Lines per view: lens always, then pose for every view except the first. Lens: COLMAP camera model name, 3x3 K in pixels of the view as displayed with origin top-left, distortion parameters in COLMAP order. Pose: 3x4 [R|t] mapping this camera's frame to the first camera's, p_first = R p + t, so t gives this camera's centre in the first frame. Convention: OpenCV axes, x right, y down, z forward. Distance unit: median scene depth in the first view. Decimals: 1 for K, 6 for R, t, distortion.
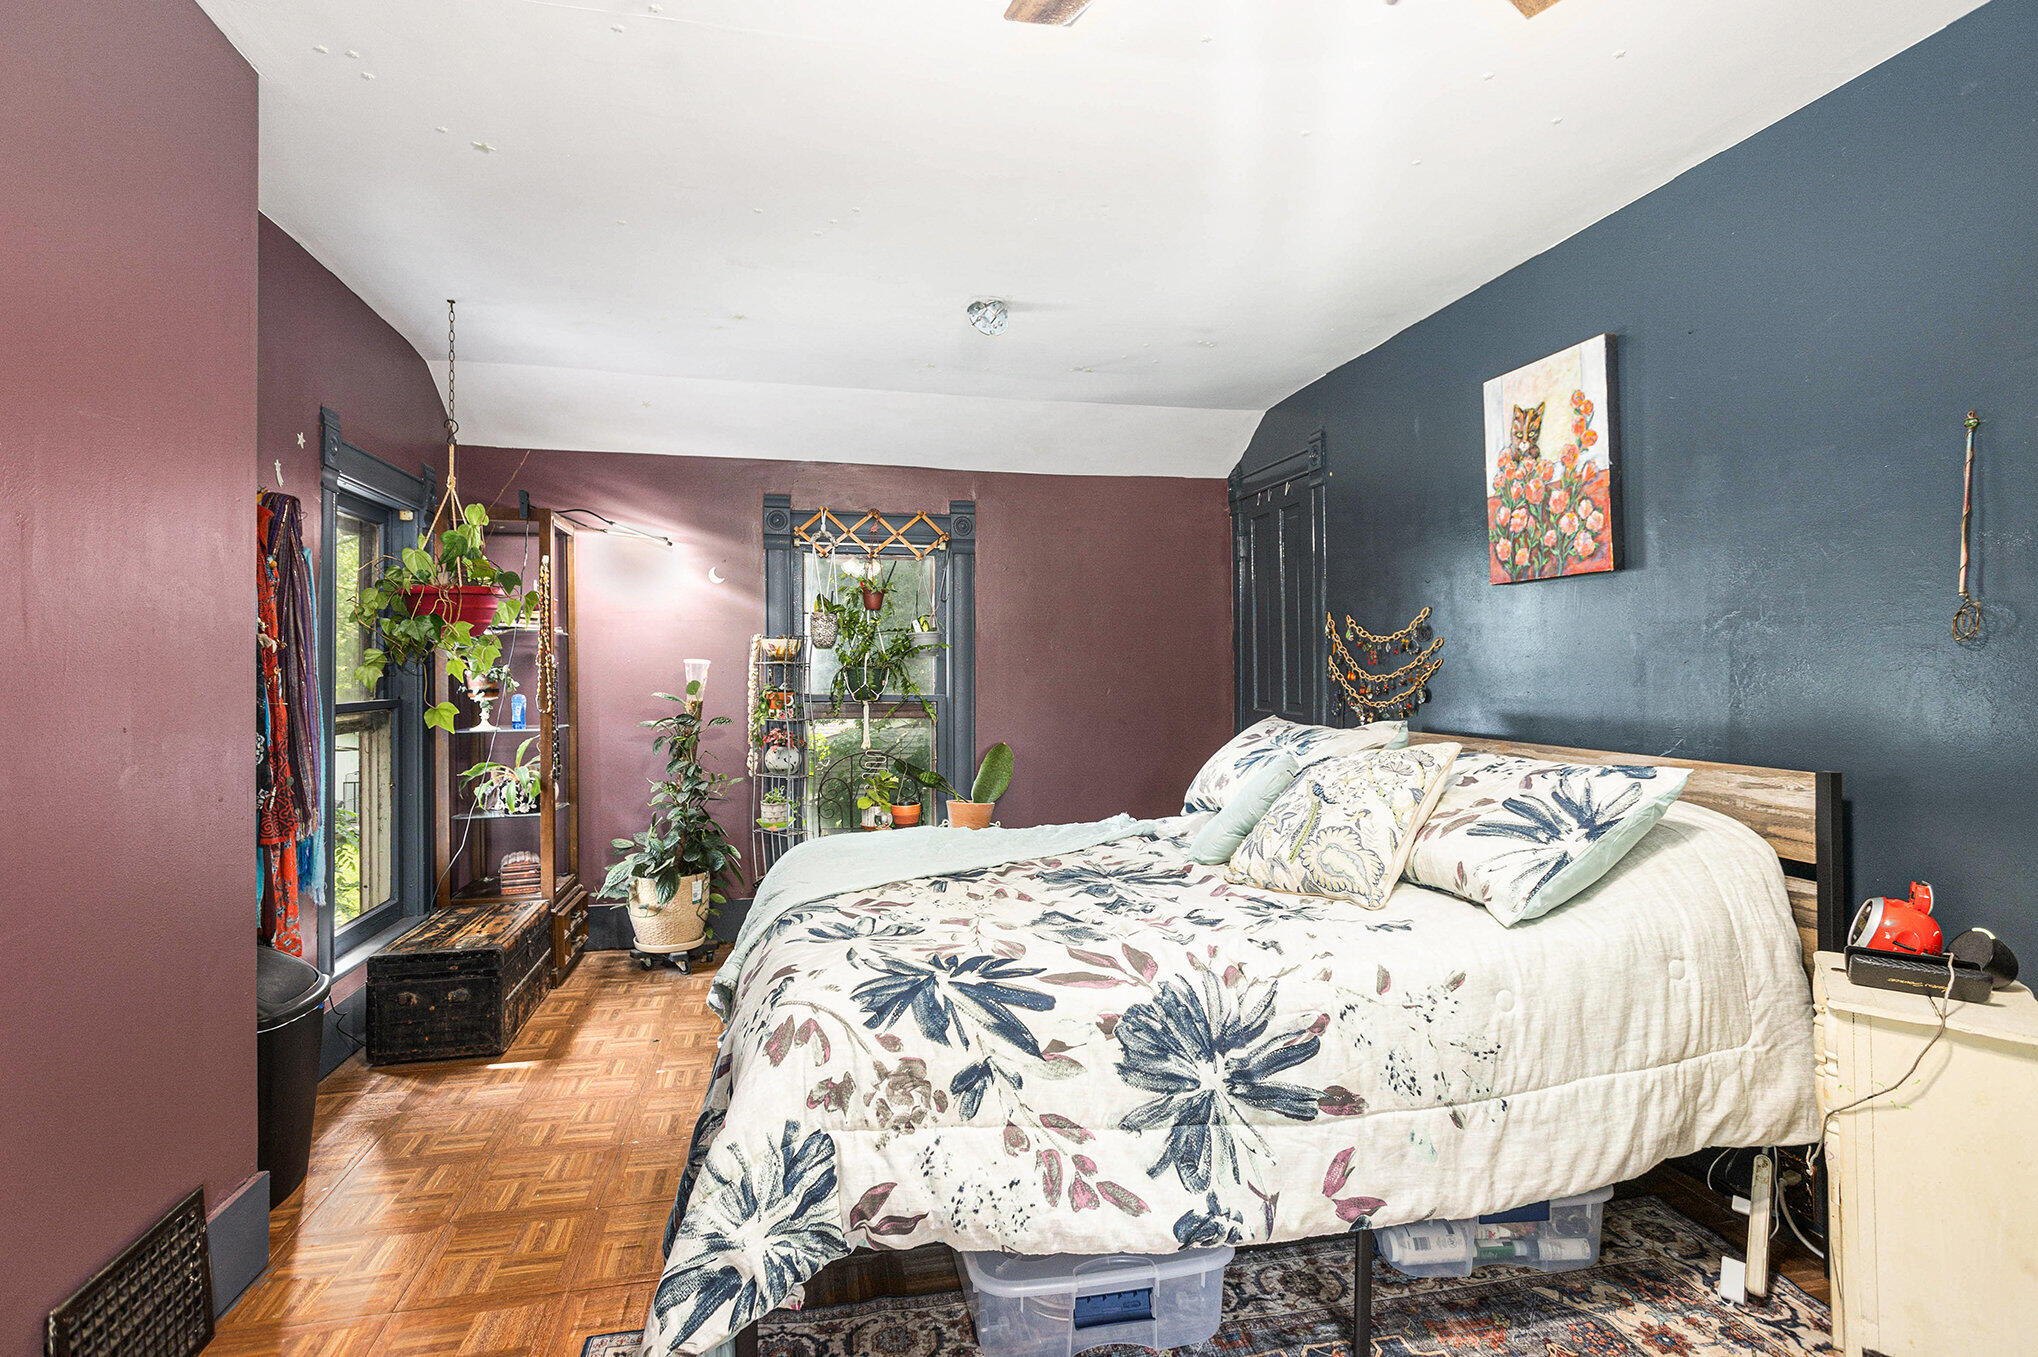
lens RADIAL K [[984.4, 0, 1024.9], [0, 984.4, 672.4], [0, 0, 1]] dist [-0.034646, 0.007280]
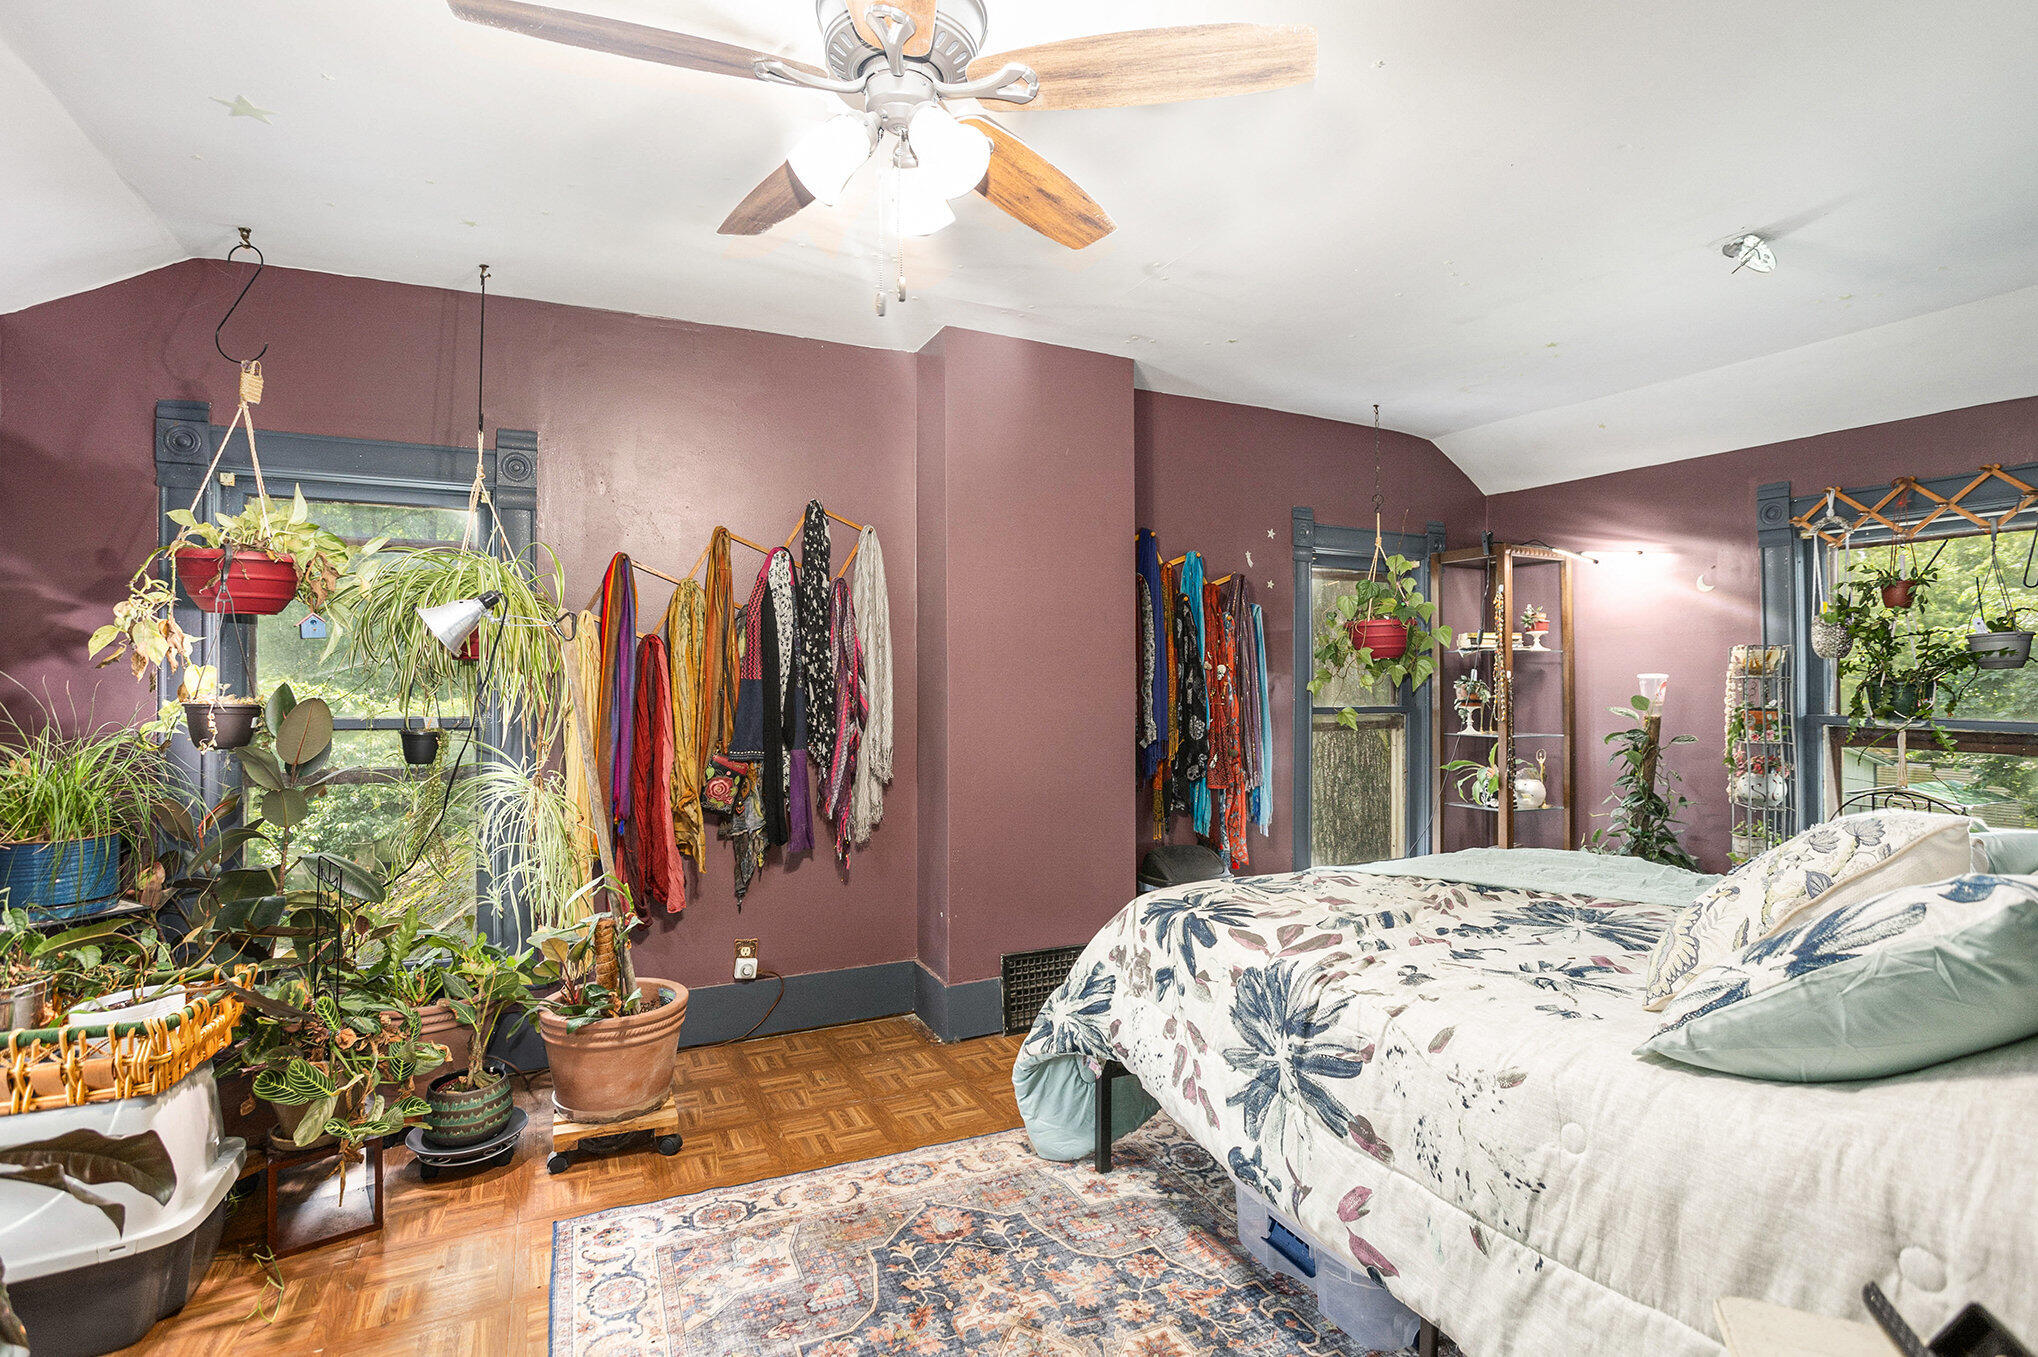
lens RADIAL K [[984.4, 0, 1021.7], [0, 984.4, 674.3], [0, 0, 1]] dist [-0.034646, 0.007280]
pose [[0.222499, -0.003994, -0.974925, 1.132844], [-0.008160, 0.999949, -0.005958, -0.005664], [0.974899, 0.009281, 0.222455, 0.432398]]
